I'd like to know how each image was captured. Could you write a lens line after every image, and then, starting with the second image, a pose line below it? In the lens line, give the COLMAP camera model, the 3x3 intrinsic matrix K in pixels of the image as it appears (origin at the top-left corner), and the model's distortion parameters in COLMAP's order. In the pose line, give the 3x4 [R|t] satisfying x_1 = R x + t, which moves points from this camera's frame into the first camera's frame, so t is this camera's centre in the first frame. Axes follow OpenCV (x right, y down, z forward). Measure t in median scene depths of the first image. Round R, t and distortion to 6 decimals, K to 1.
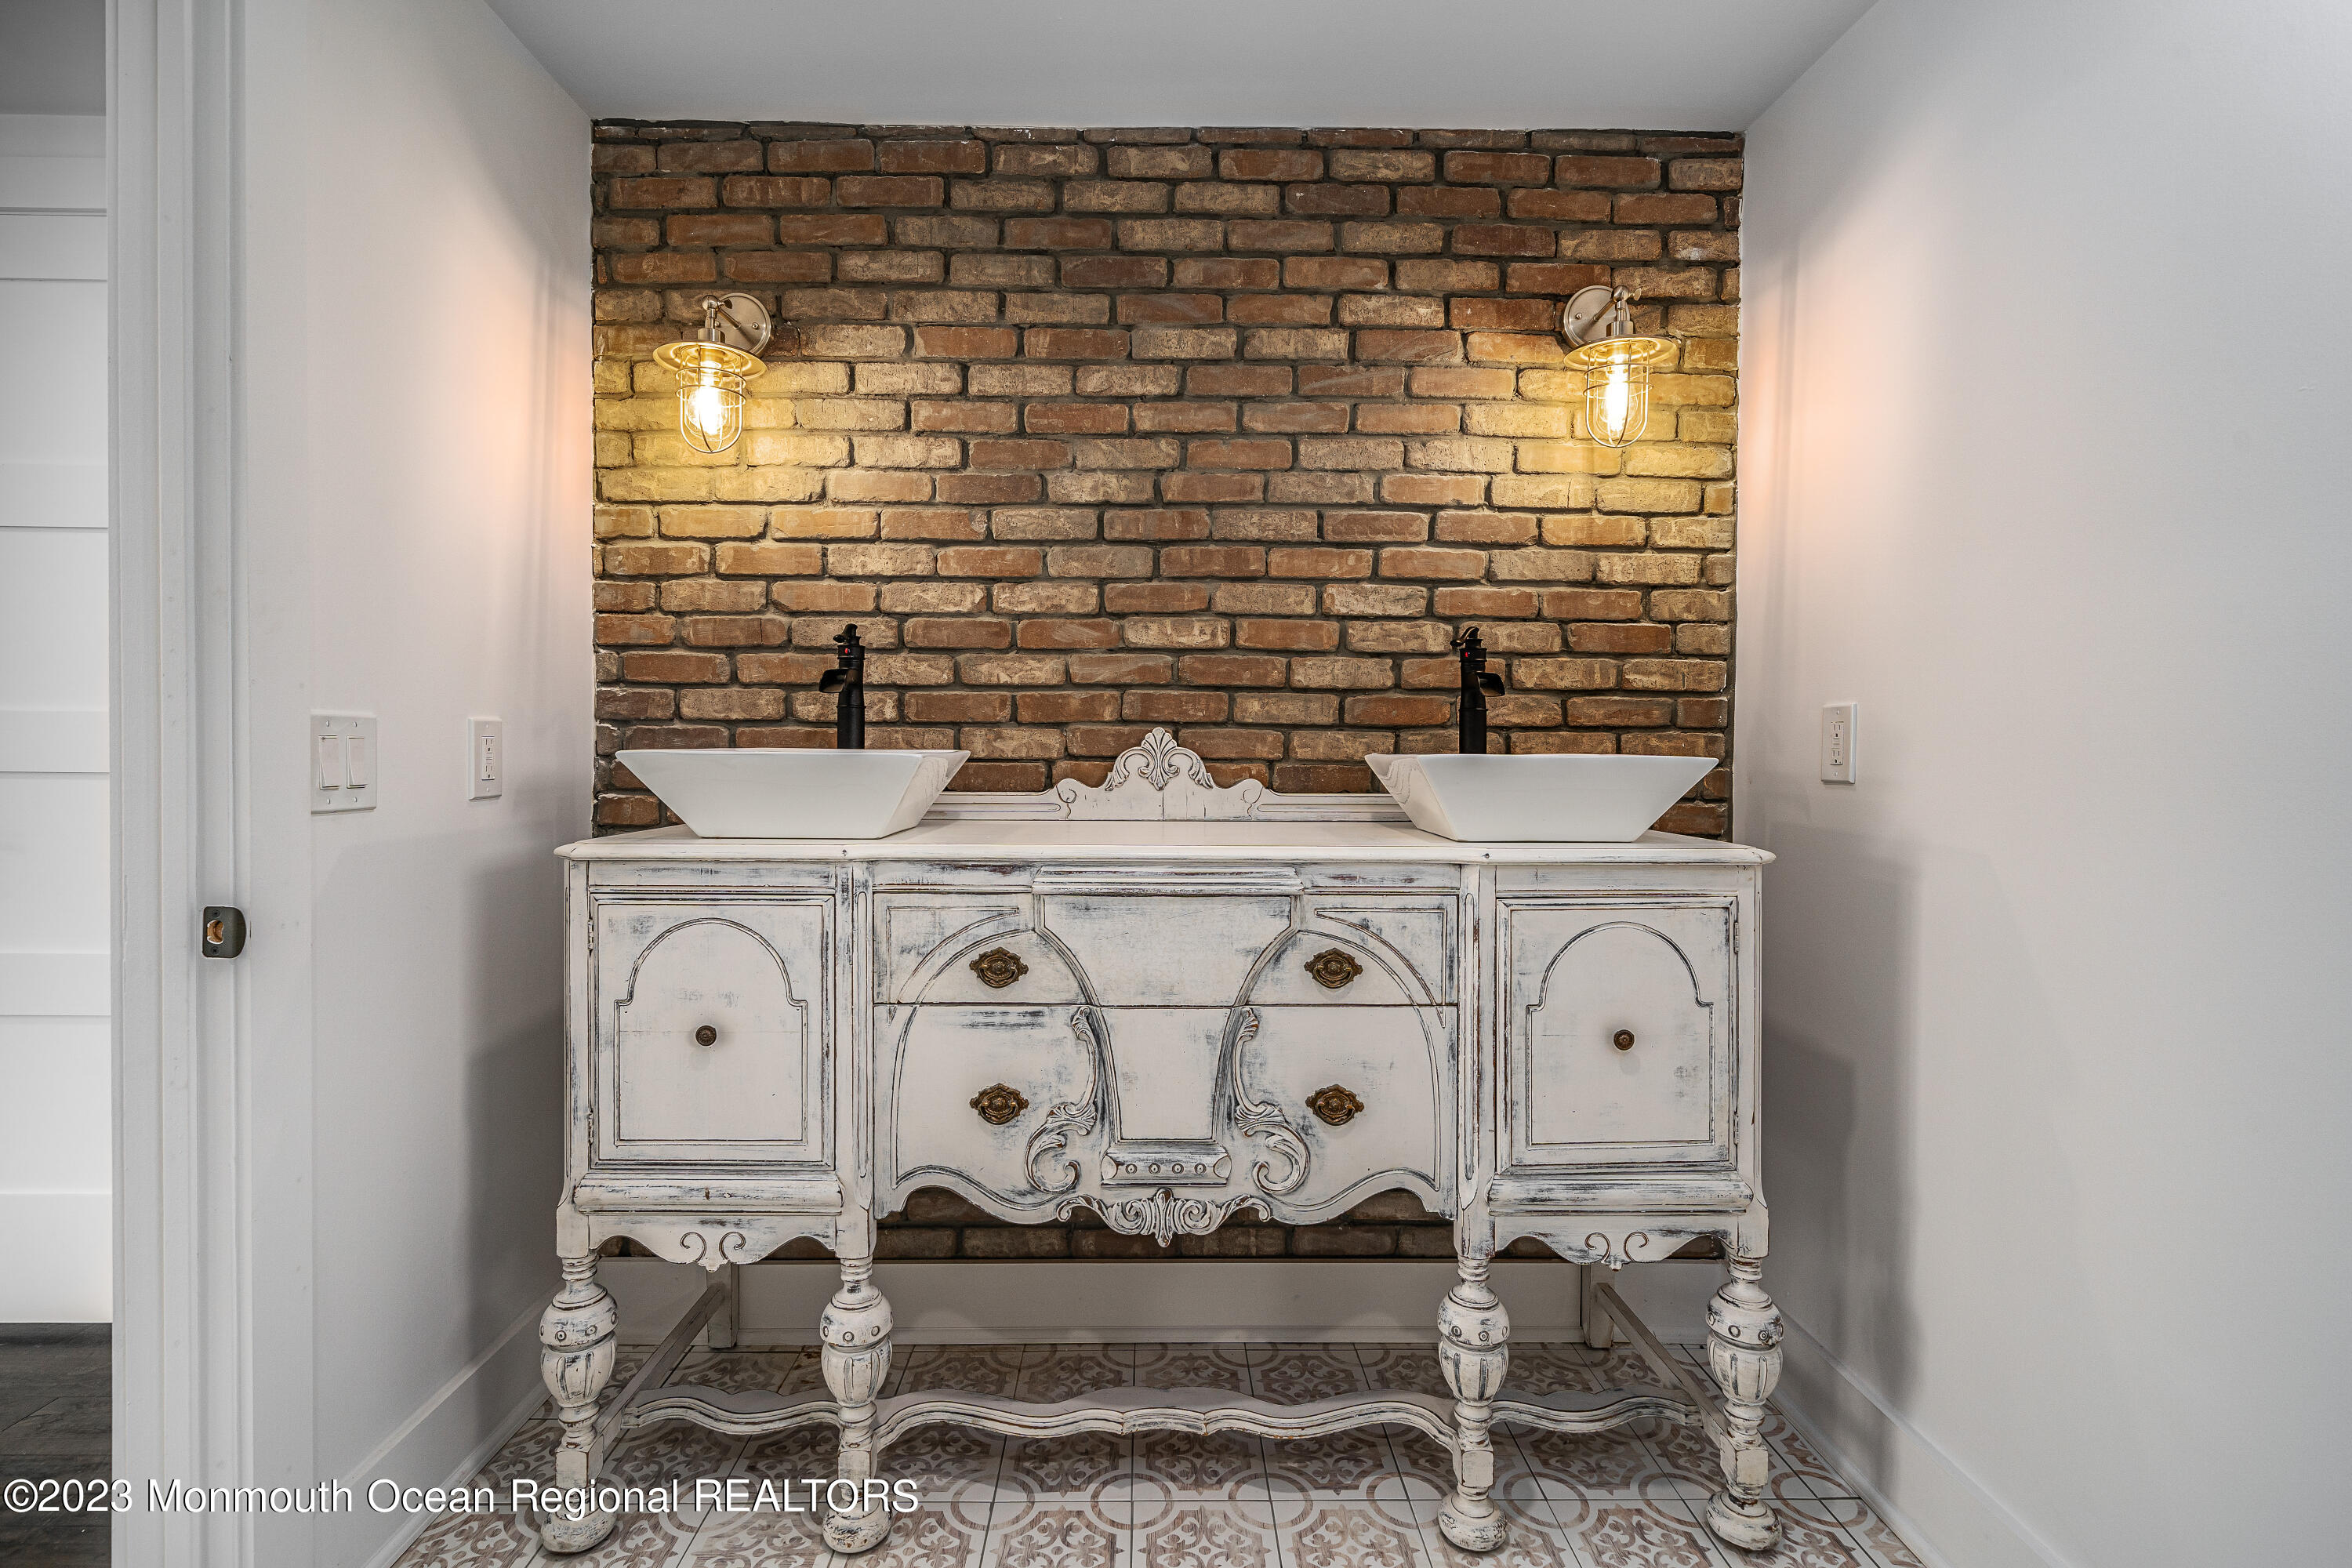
lens RADIAL K [[1121.5, 0, 1176.6], [0, 1121.5, 768.4], [0, 0, 1]] dist [0.000201, 0.000418]
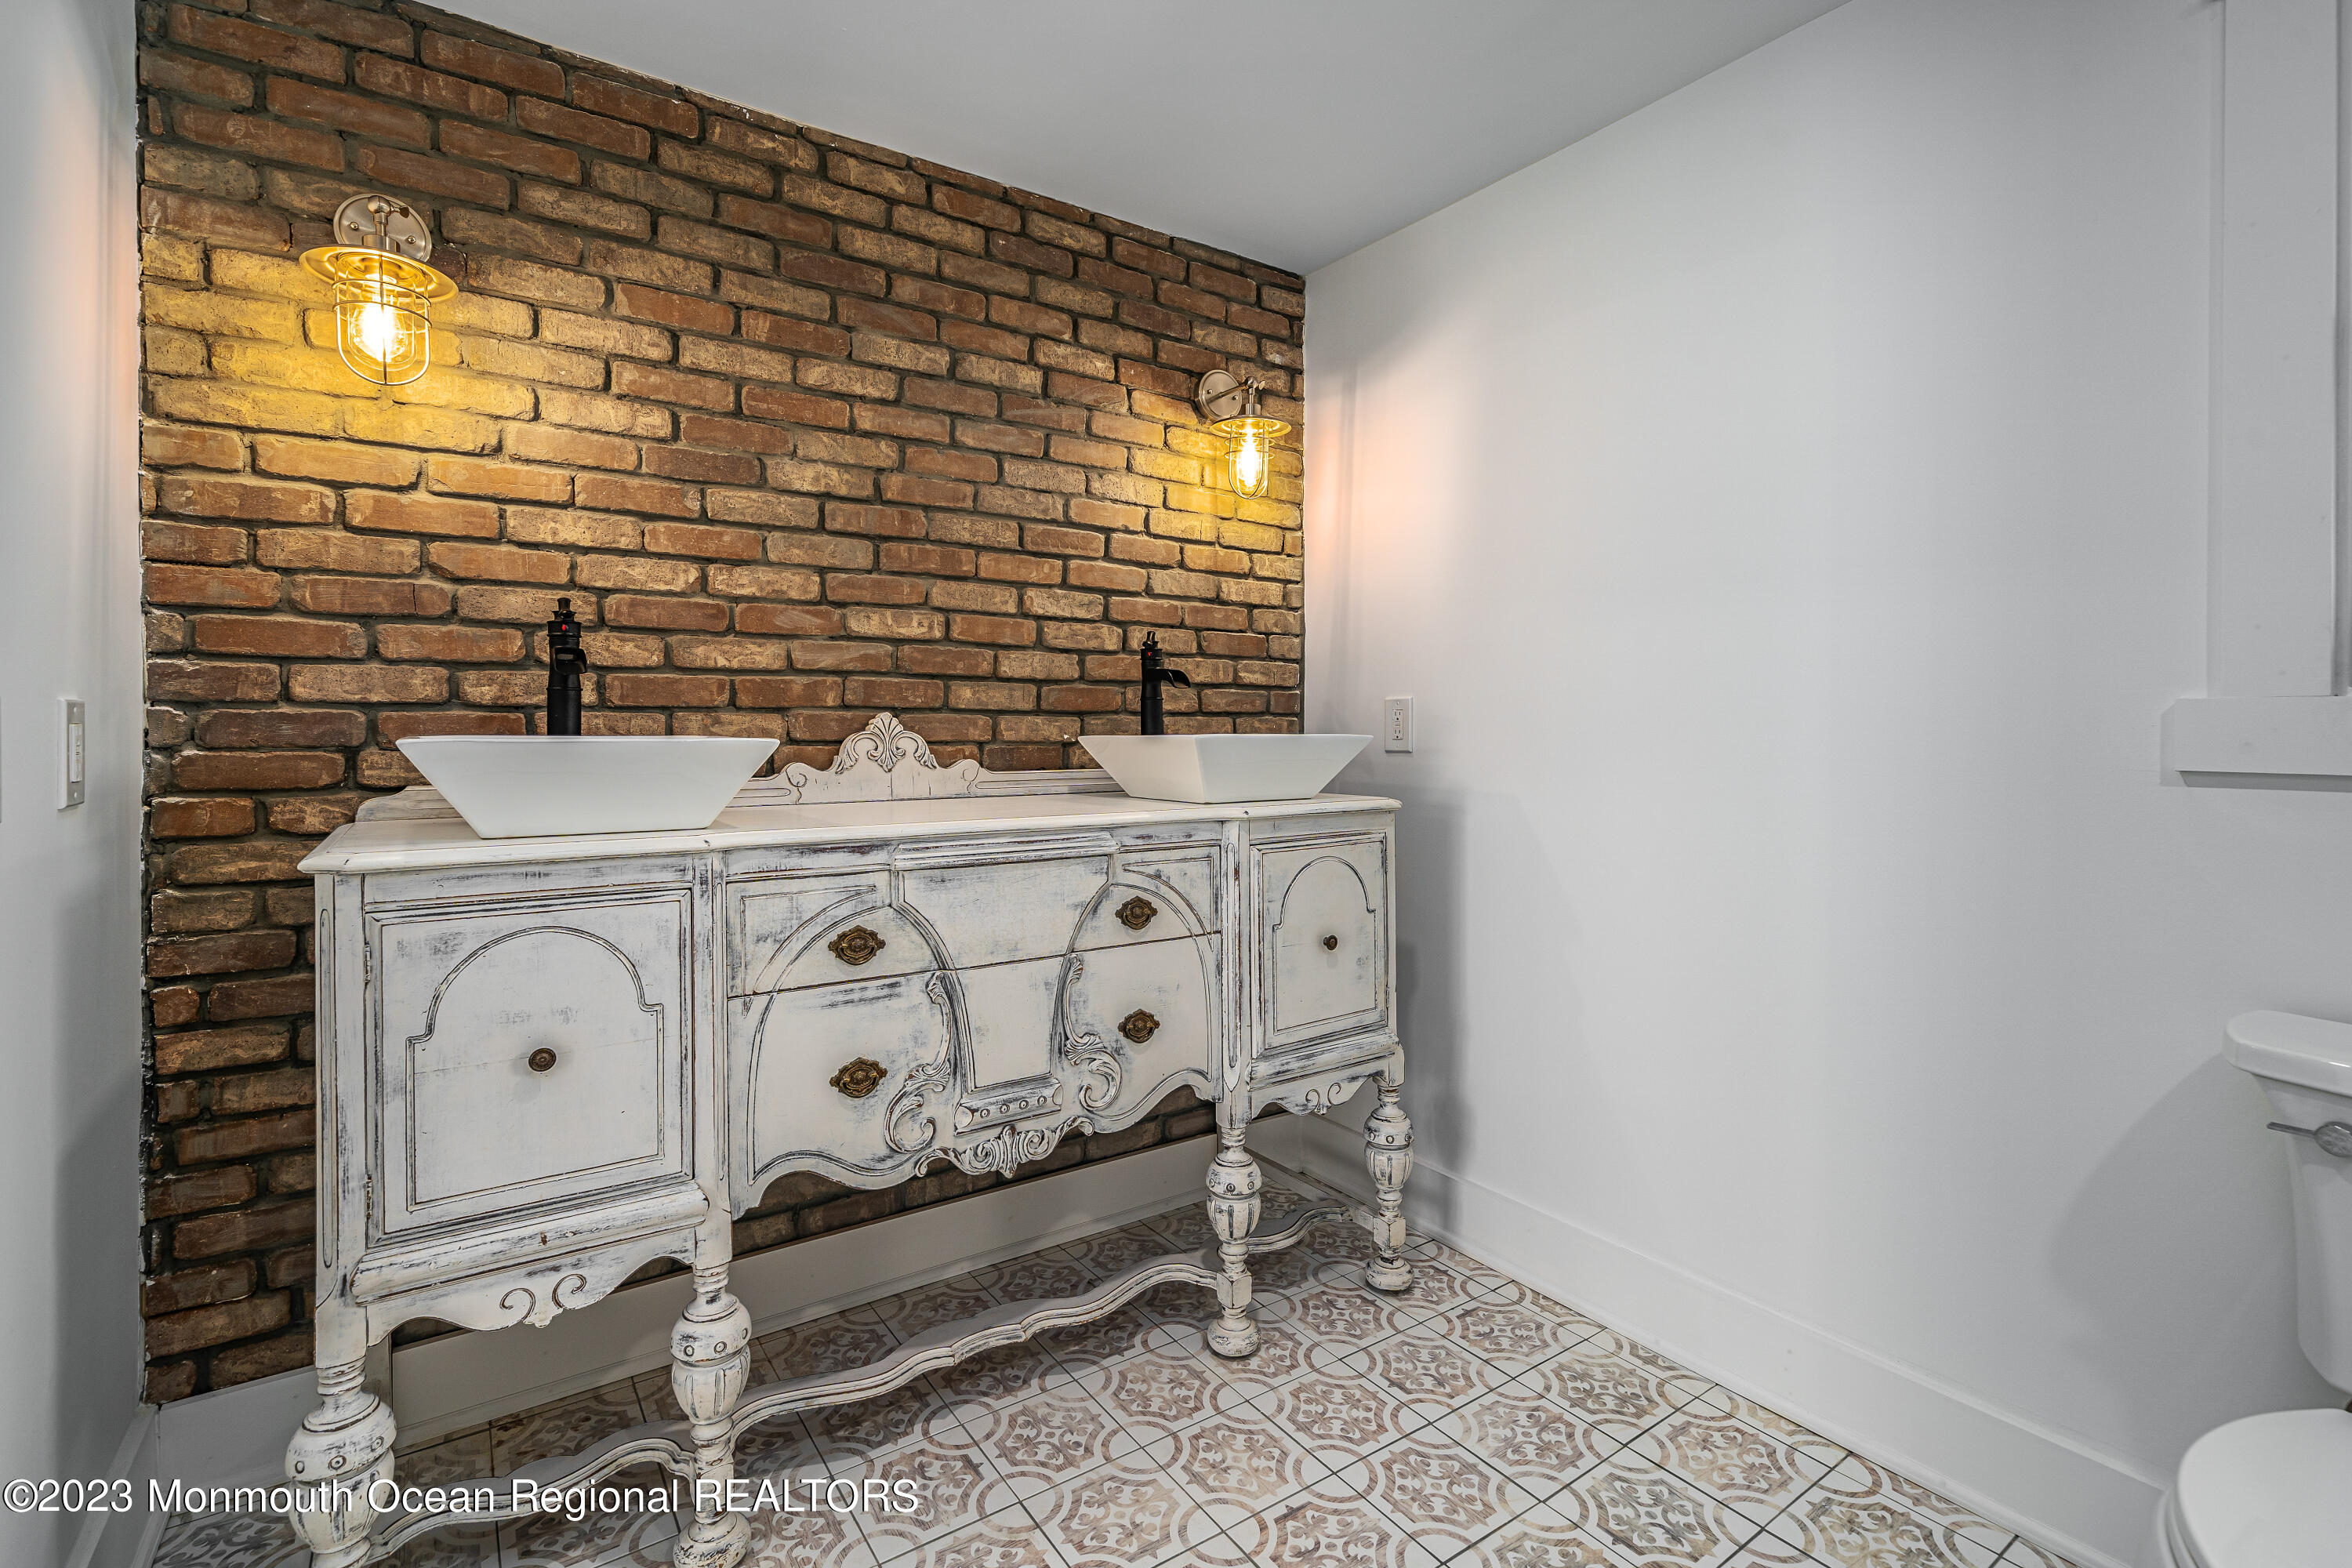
lens RADIAL K [[1014.8, 0, 1238.3], [0, 1014.8, 743.3], [0, 0, 1]] dist [0.000393, 0.000166]
pose [[0.839474, -0.014568, 0.543205, -0.270987], [0.017928, 0.999839, -0.000891, -0.000923], [-0.543104, 0.010487, 0.839600, 0.017037]]
